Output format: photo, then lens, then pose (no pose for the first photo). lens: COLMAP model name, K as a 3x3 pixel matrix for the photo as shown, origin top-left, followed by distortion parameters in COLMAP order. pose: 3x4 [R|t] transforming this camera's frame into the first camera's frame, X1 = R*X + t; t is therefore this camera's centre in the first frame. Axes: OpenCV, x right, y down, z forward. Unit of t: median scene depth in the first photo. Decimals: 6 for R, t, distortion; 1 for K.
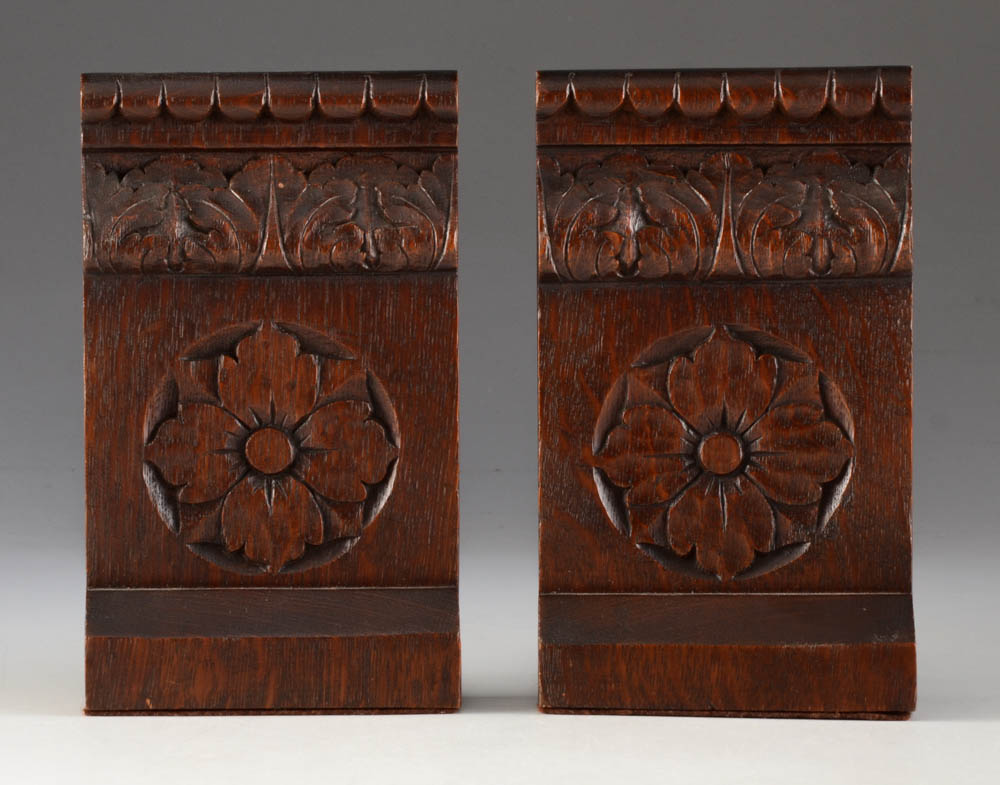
lens RADIAL K [[3922.1, 0, 500.0], [0, 3922.1, 392.5], [0, 0, 1]] dist [-0.170036, 4.258684]
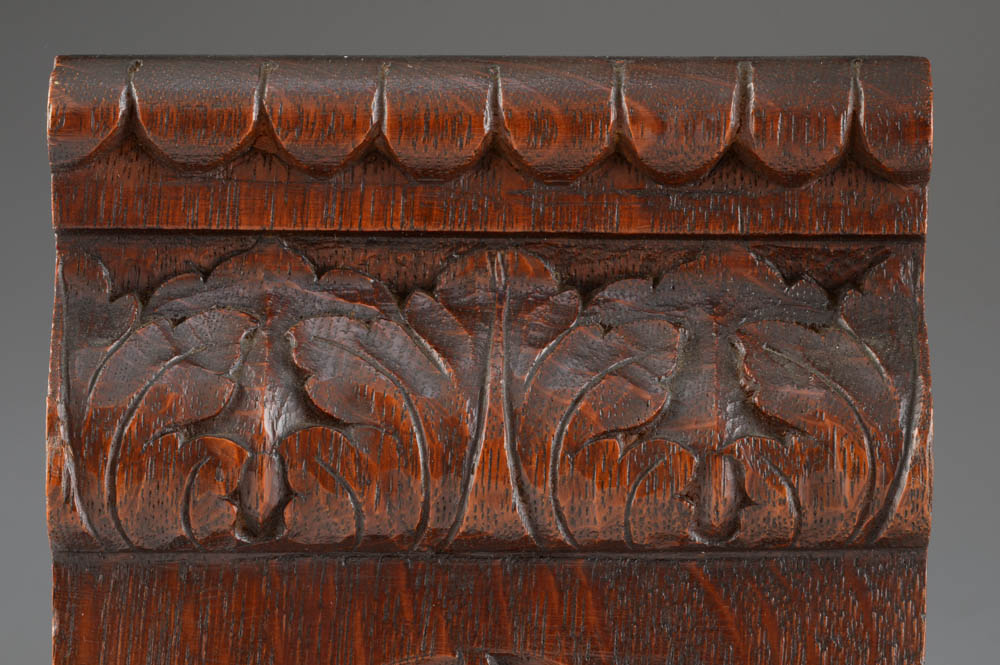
lens RADIAL K [[2508.6, 0, 500.0], [0, 2508.6, 332.5], [0, 0, 1]] dist [0.047674, 0.105898]
pose [[0.999019, 0.012595, 0.042464, 0.046603], [-0.011895, 0.999790, -0.016702, -0.047868], [-0.042665, 0.016180, 0.998958, 0.726329]]
